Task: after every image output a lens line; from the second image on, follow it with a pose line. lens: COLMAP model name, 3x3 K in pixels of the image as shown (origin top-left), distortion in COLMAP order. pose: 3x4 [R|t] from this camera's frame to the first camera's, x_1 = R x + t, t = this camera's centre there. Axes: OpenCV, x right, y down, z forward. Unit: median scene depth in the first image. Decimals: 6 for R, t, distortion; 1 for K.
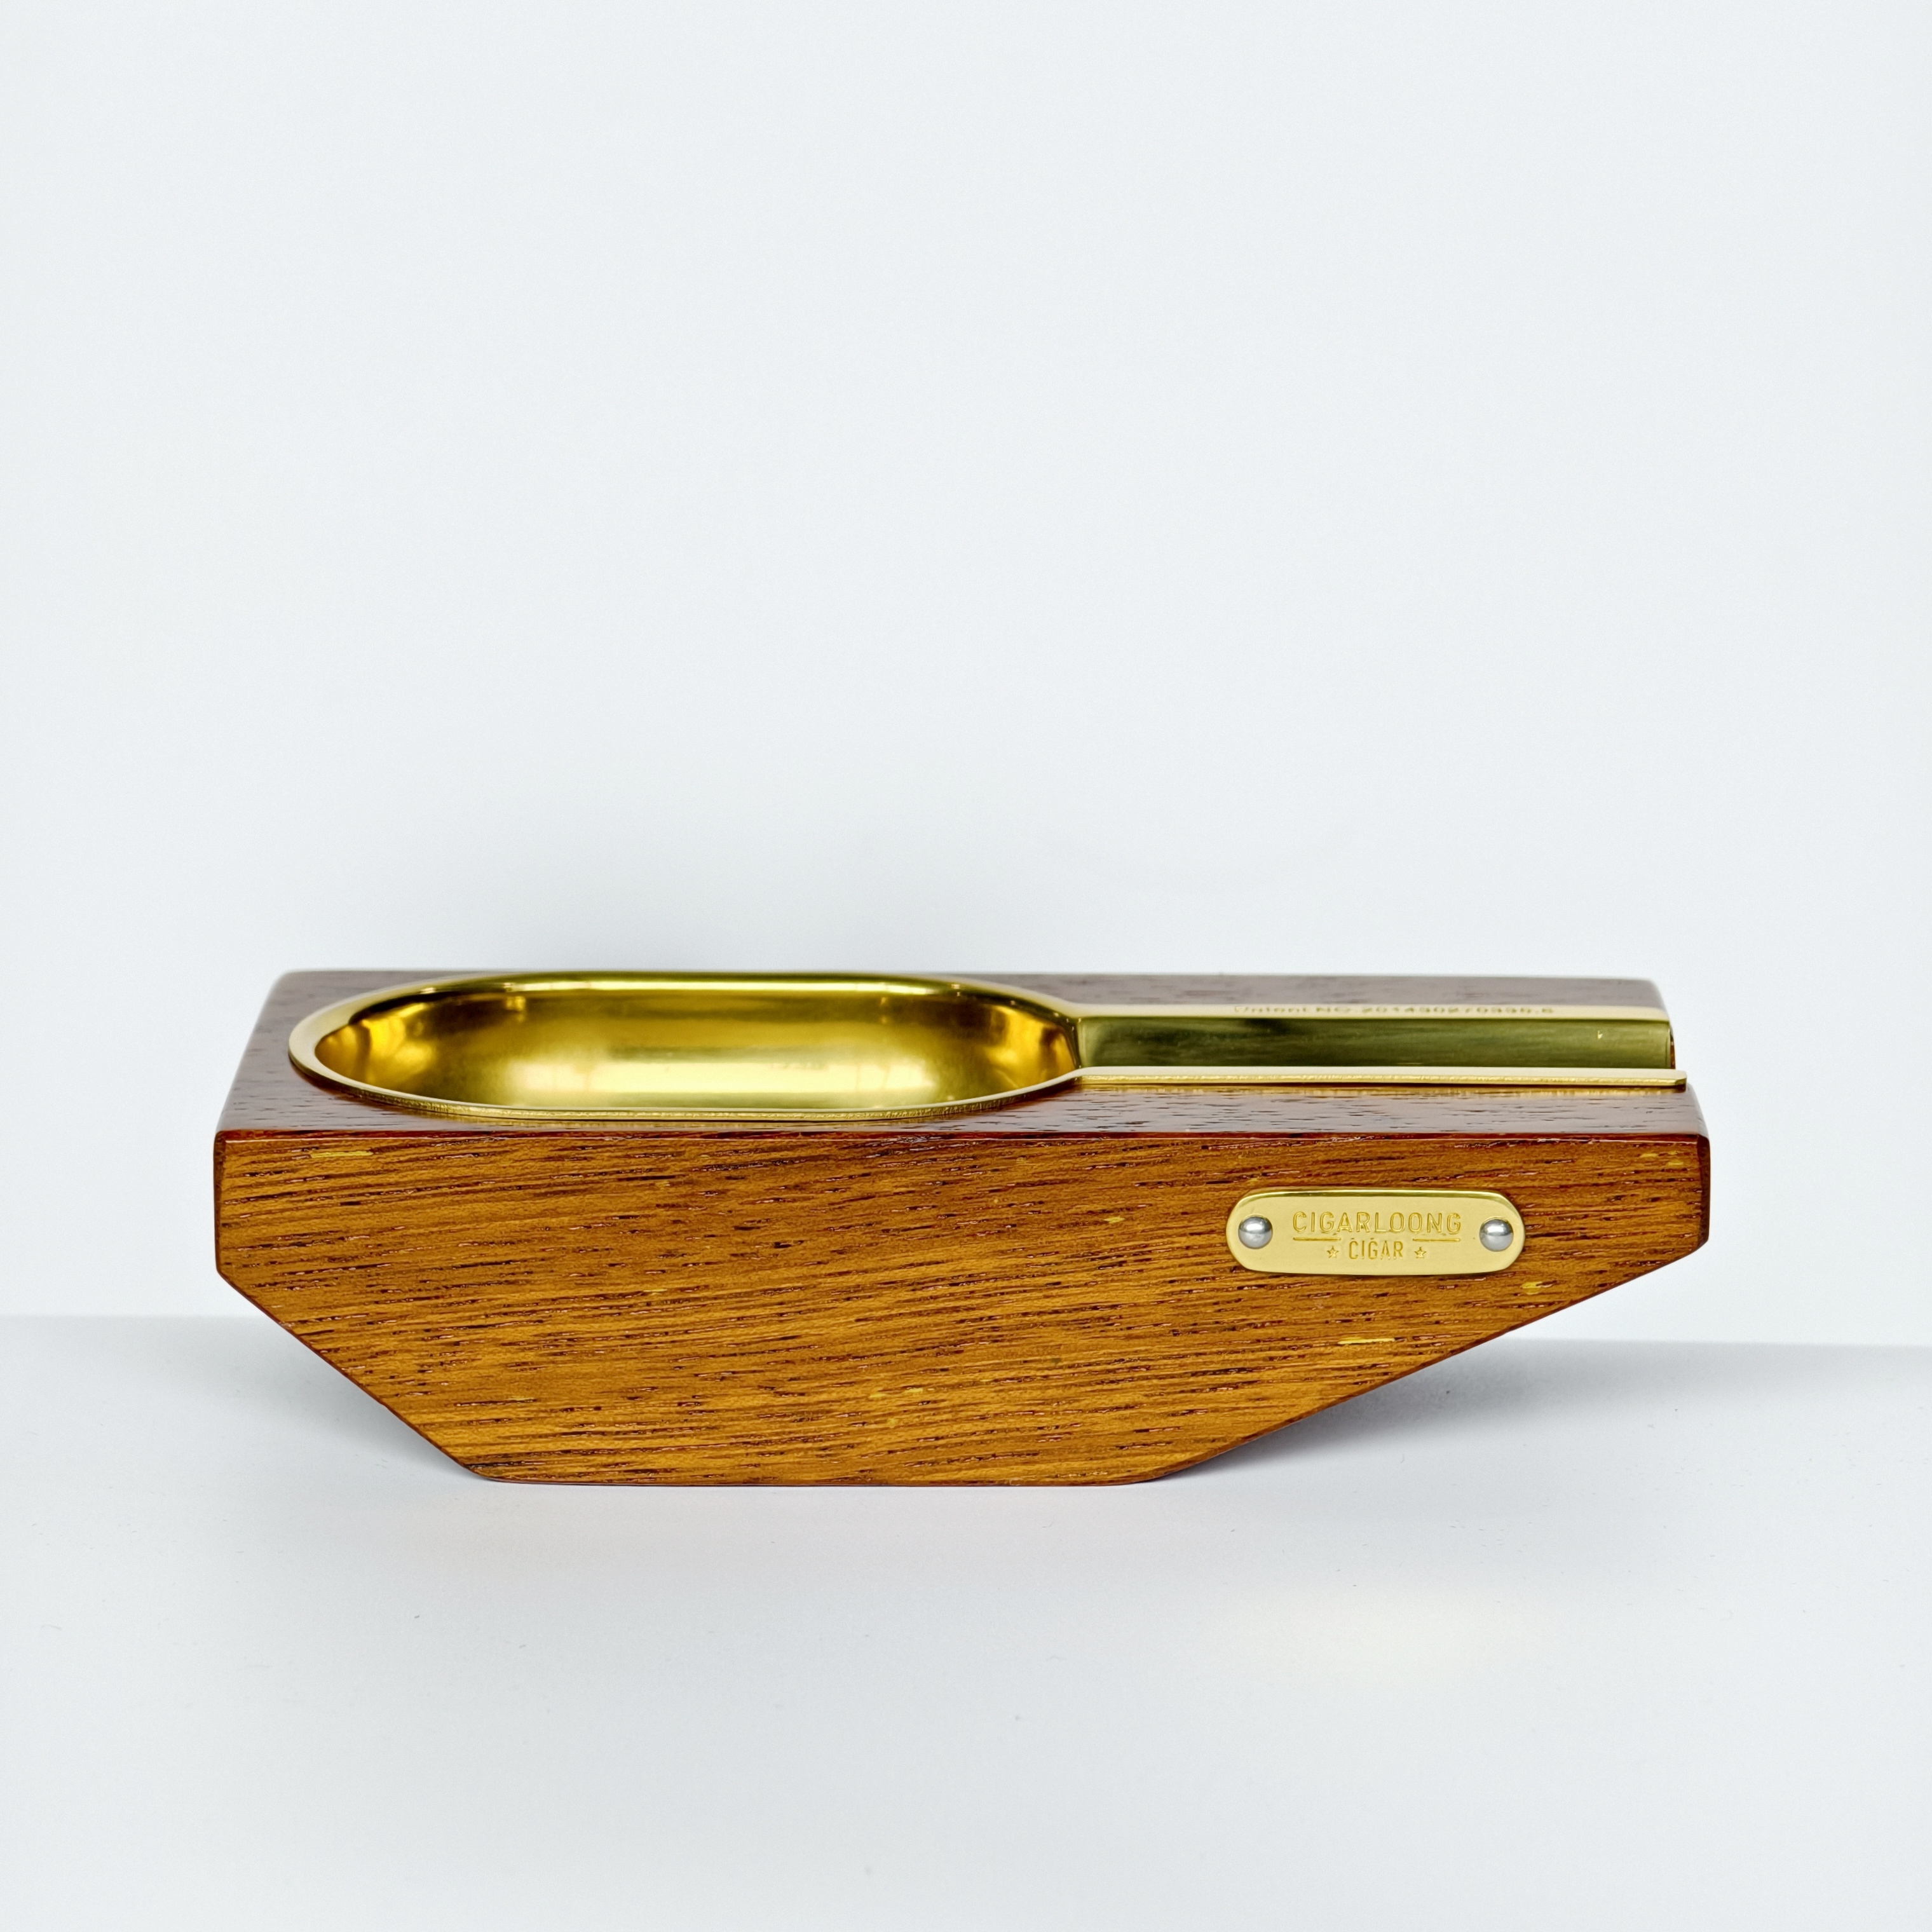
lens RADIAL K [[7945.2, 0, 939.9], [0, 7945.2, 967.7], [0, 0, 1]] dist [0.612776, -11.197864]
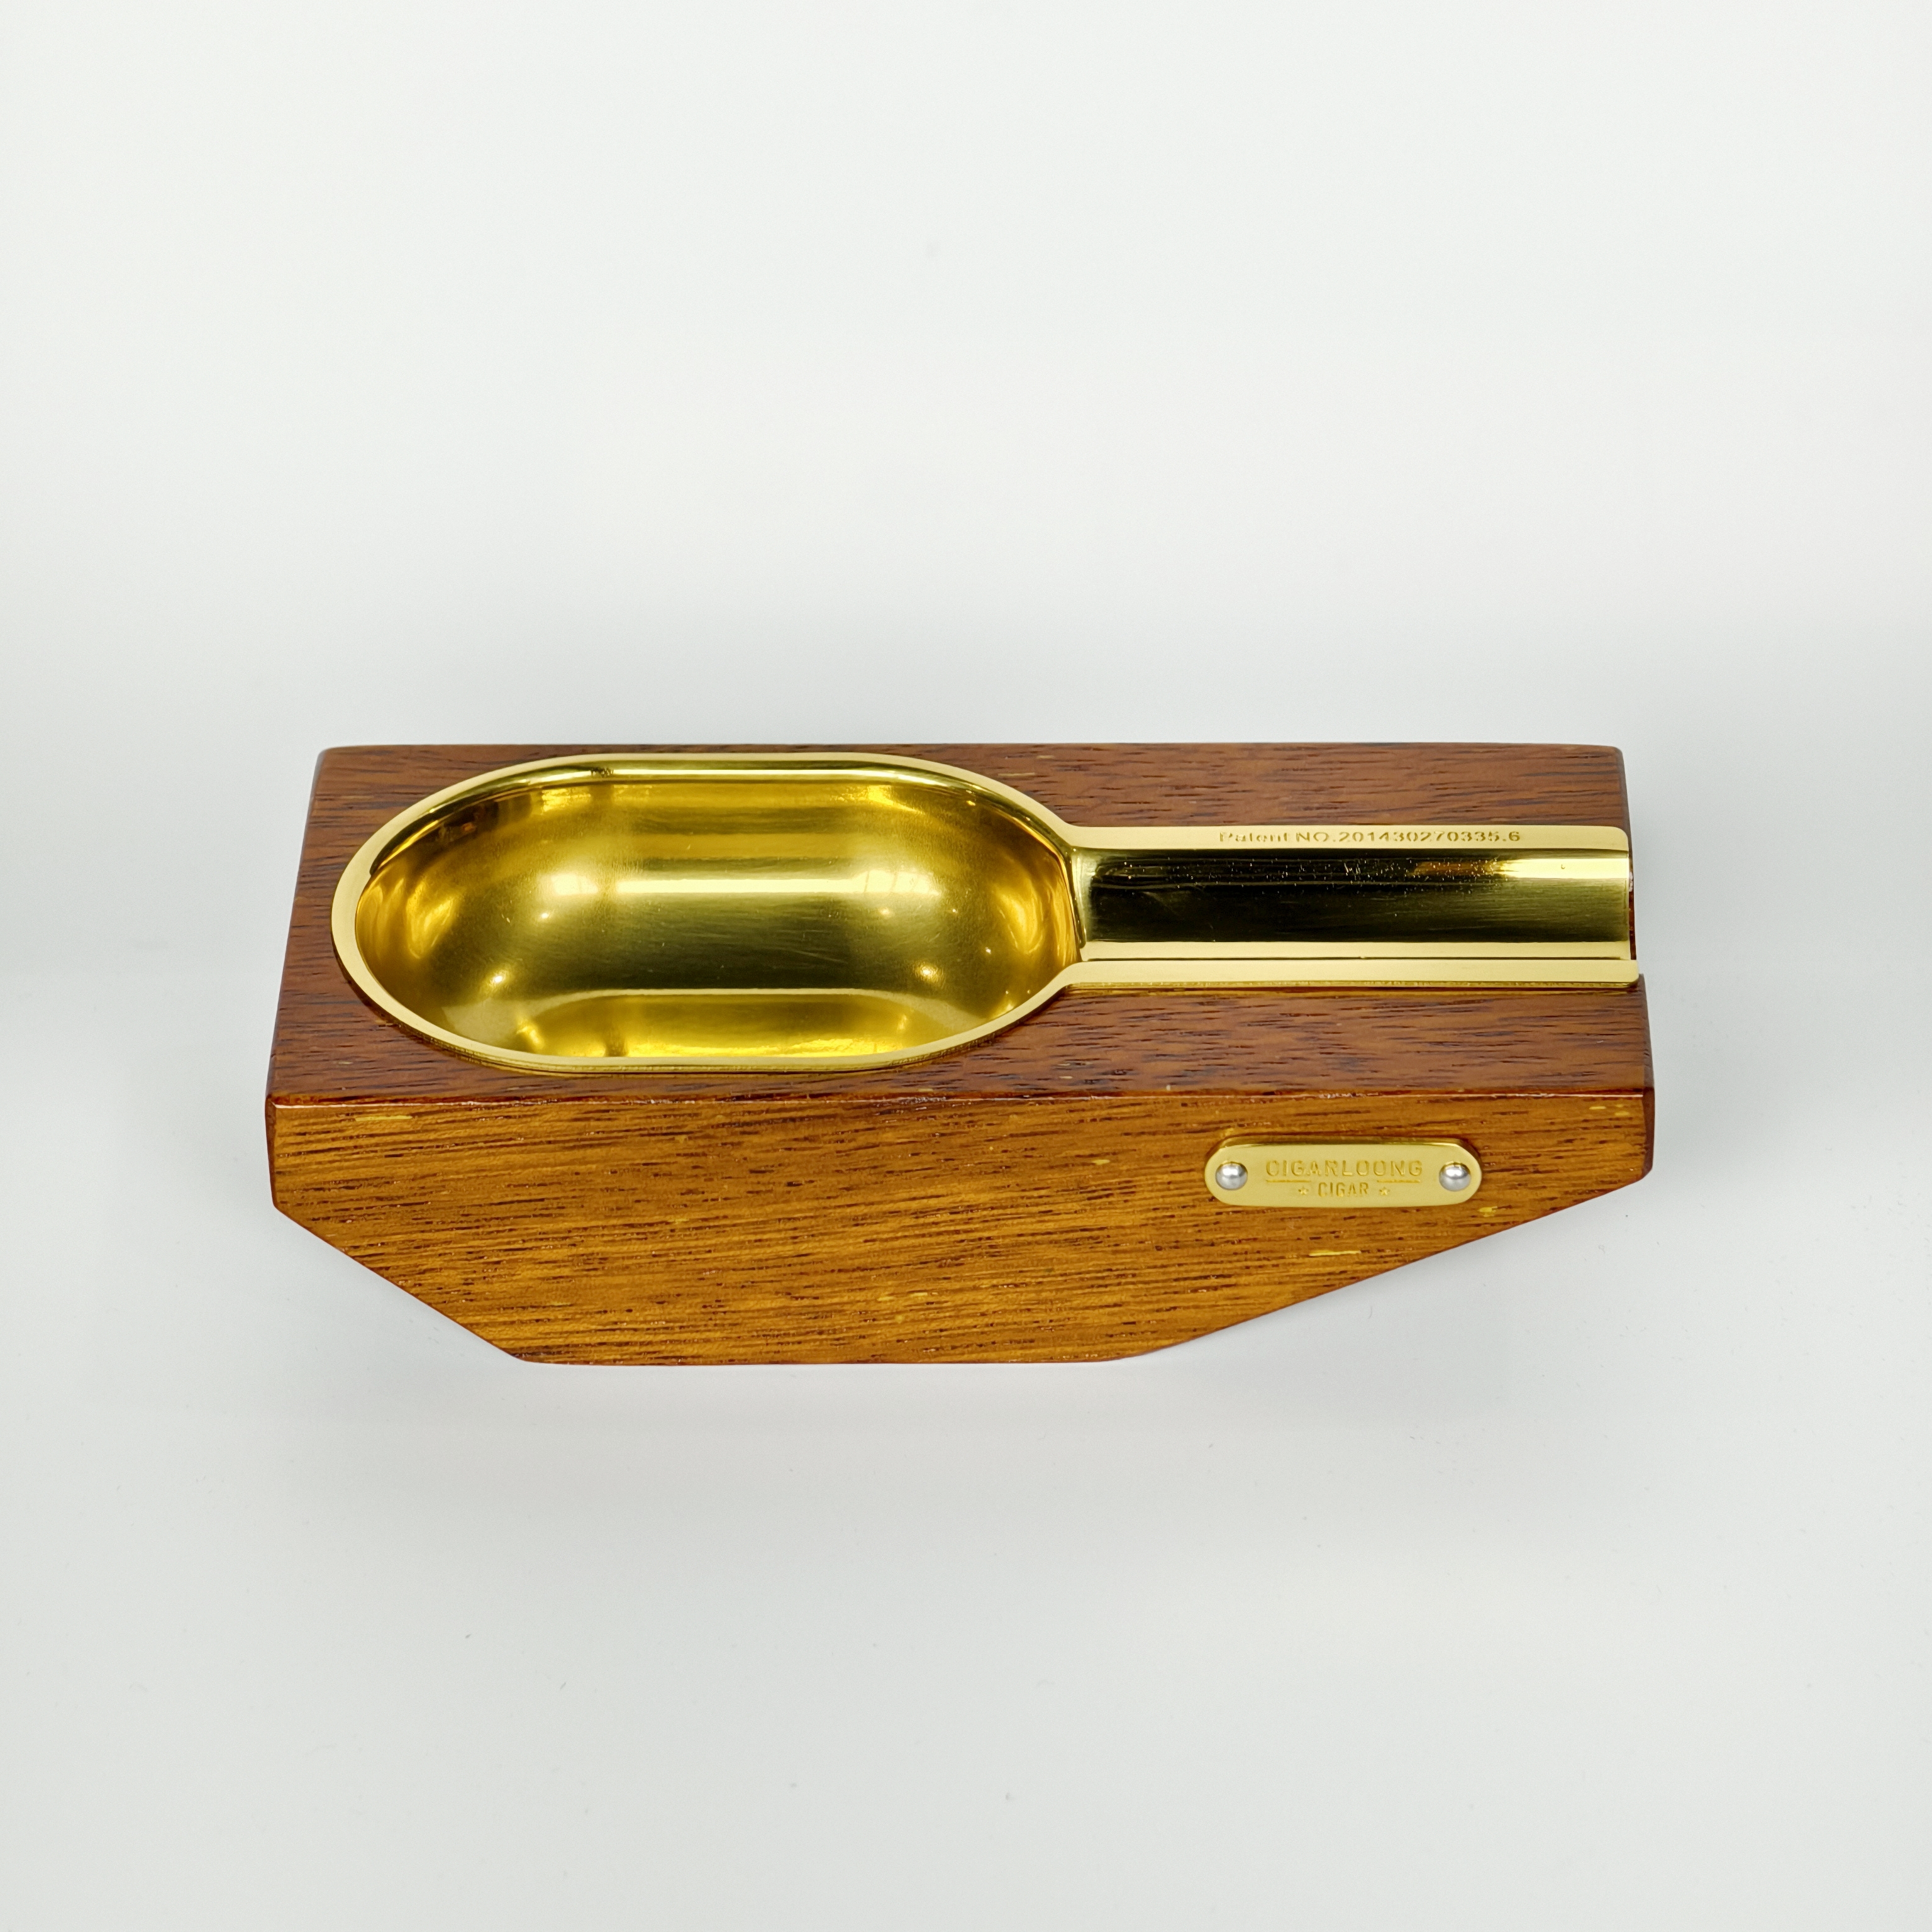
lens RADIAL K [[7945.2, 0, 939.9], [0, 7945.2, 967.7], [0, 0, 1]] dist [0.612776, -11.197864]
pose [[0.999723, -0.011167, -0.020738, 0.022687], [0.018096, 0.927737, 0.372794, -0.394513], [0.015076, -0.373066, 0.927682, 0.008669]]
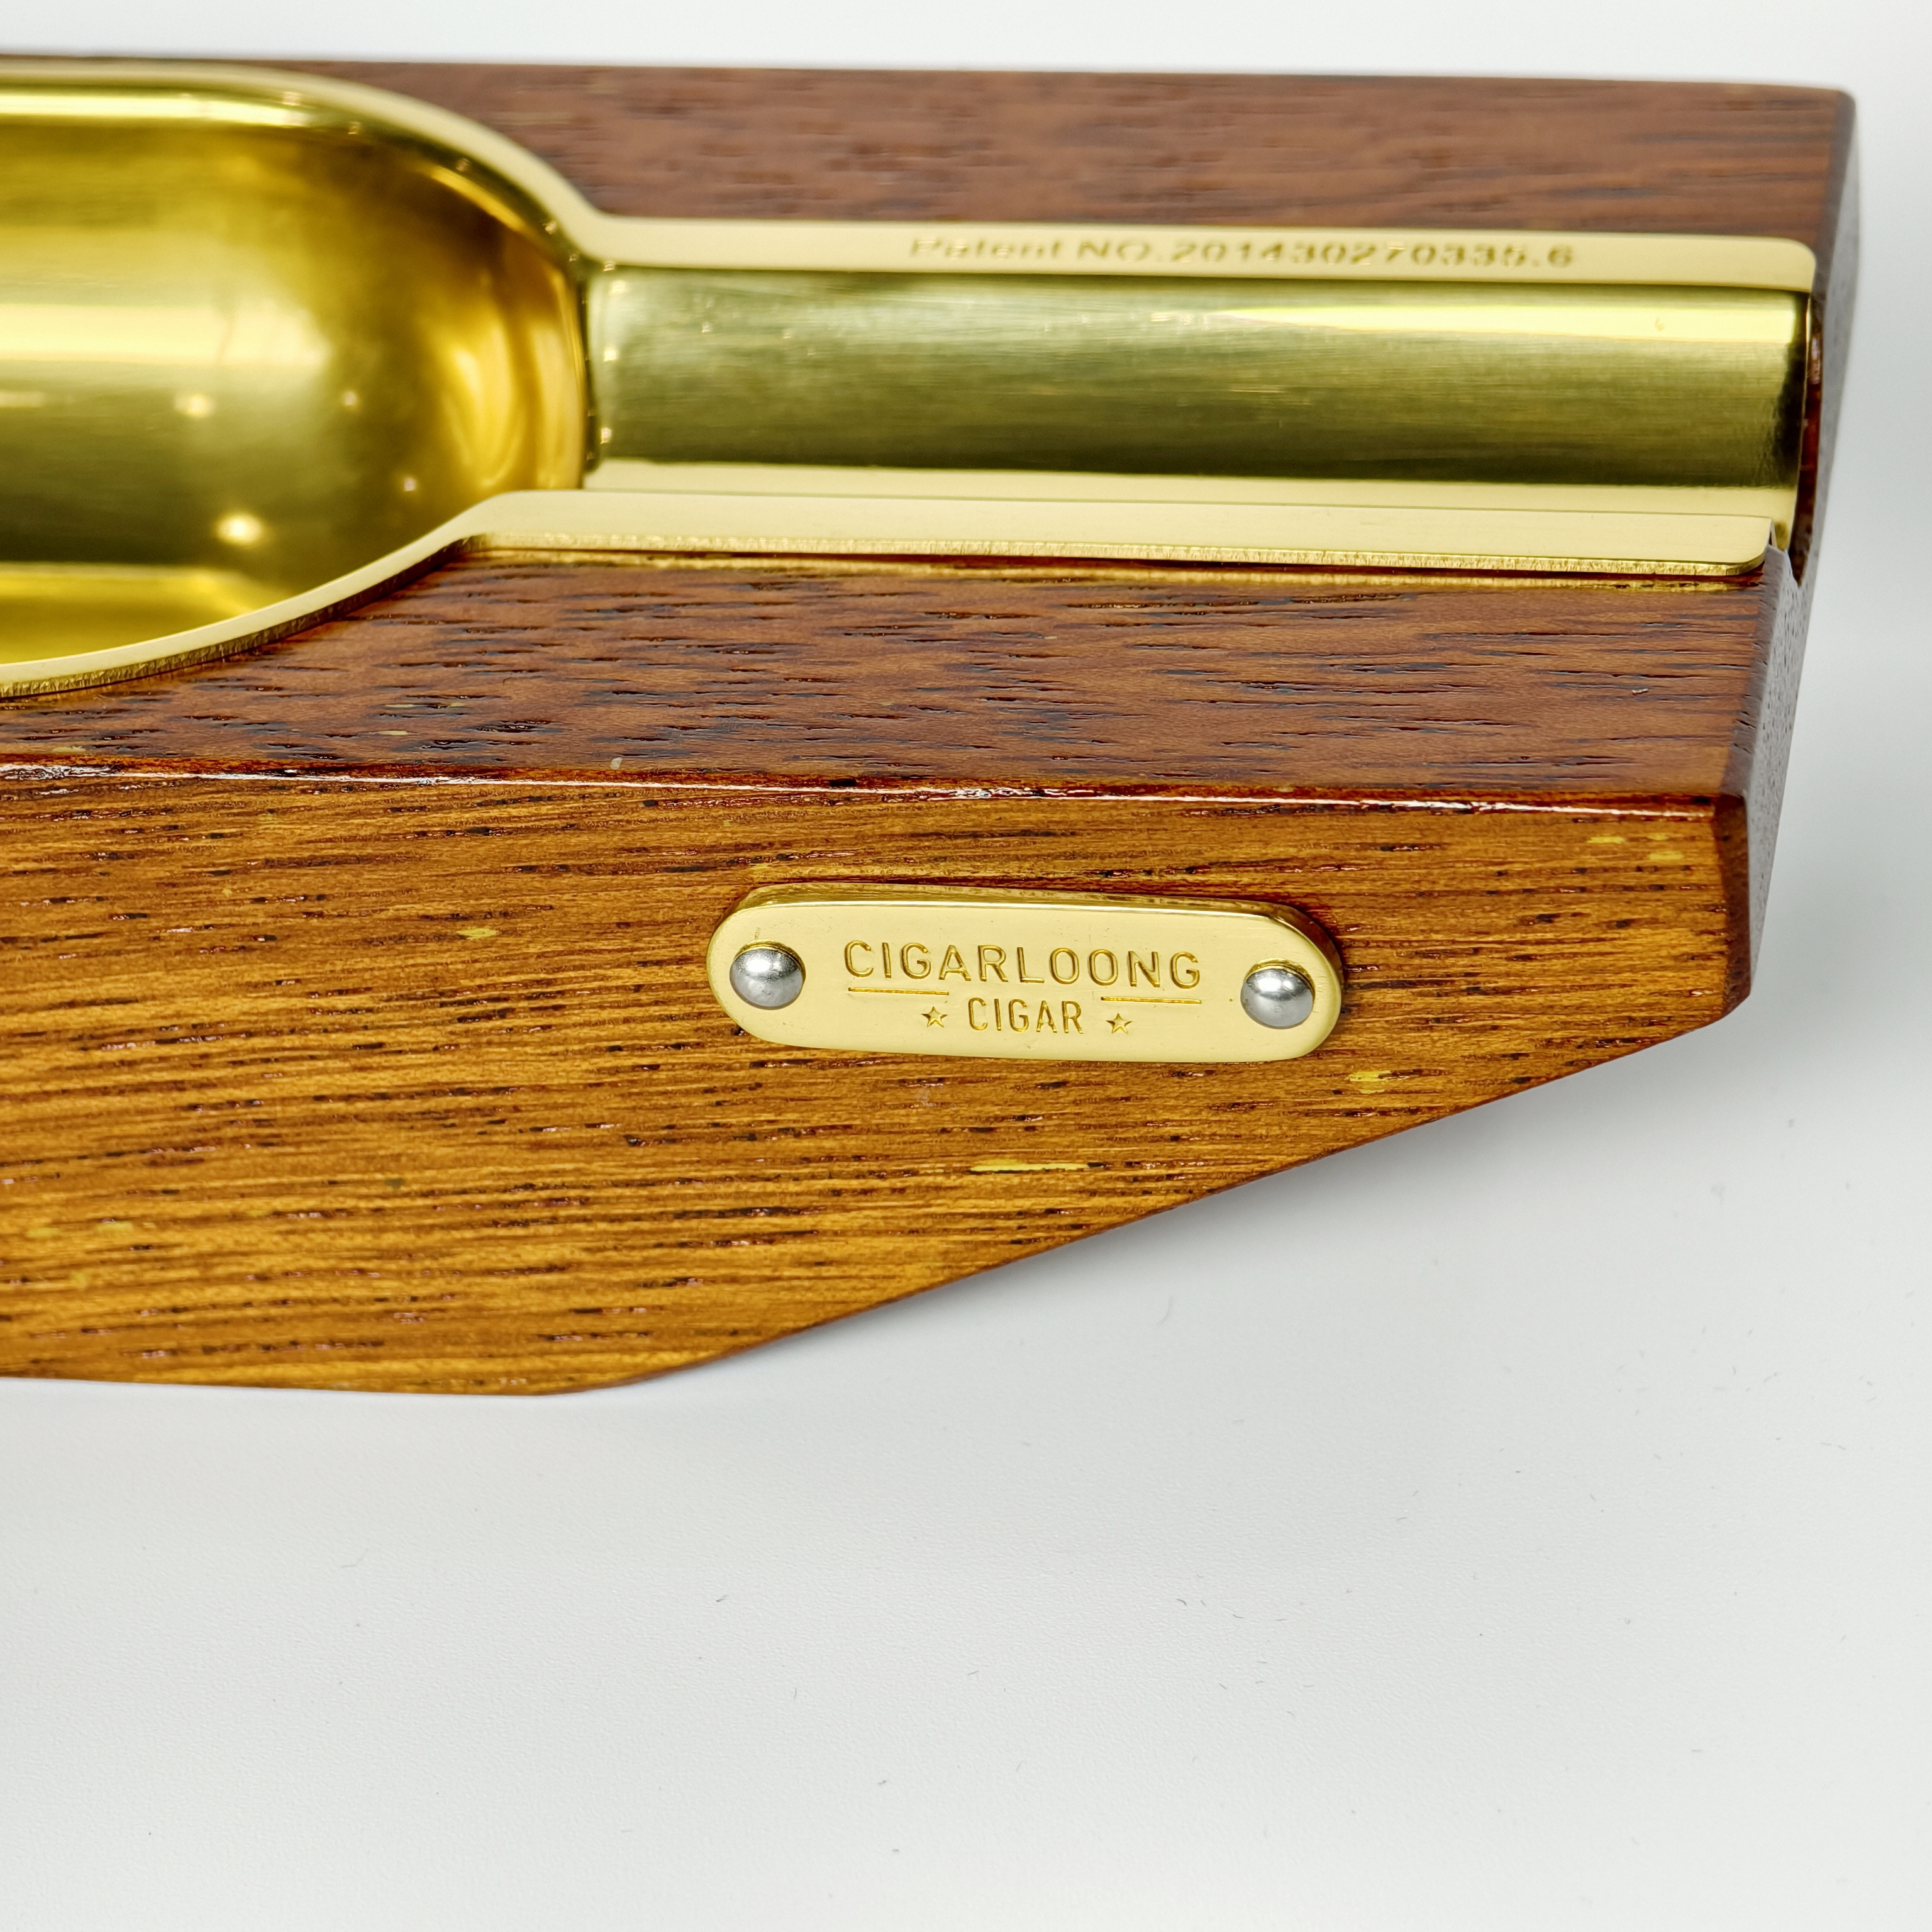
lens RADIAL K [[7945.2, 0, 939.9], [0, 7945.2, 967.7], [0, 0, 1]] dist [0.612776, -11.197864]
pose [[0.983317, 0.024776, -0.180202, 0.132763], [0.042661, 0.931635, 0.360884, -0.133924], [0.176824, -0.362551, 0.915036, 0.574474]]
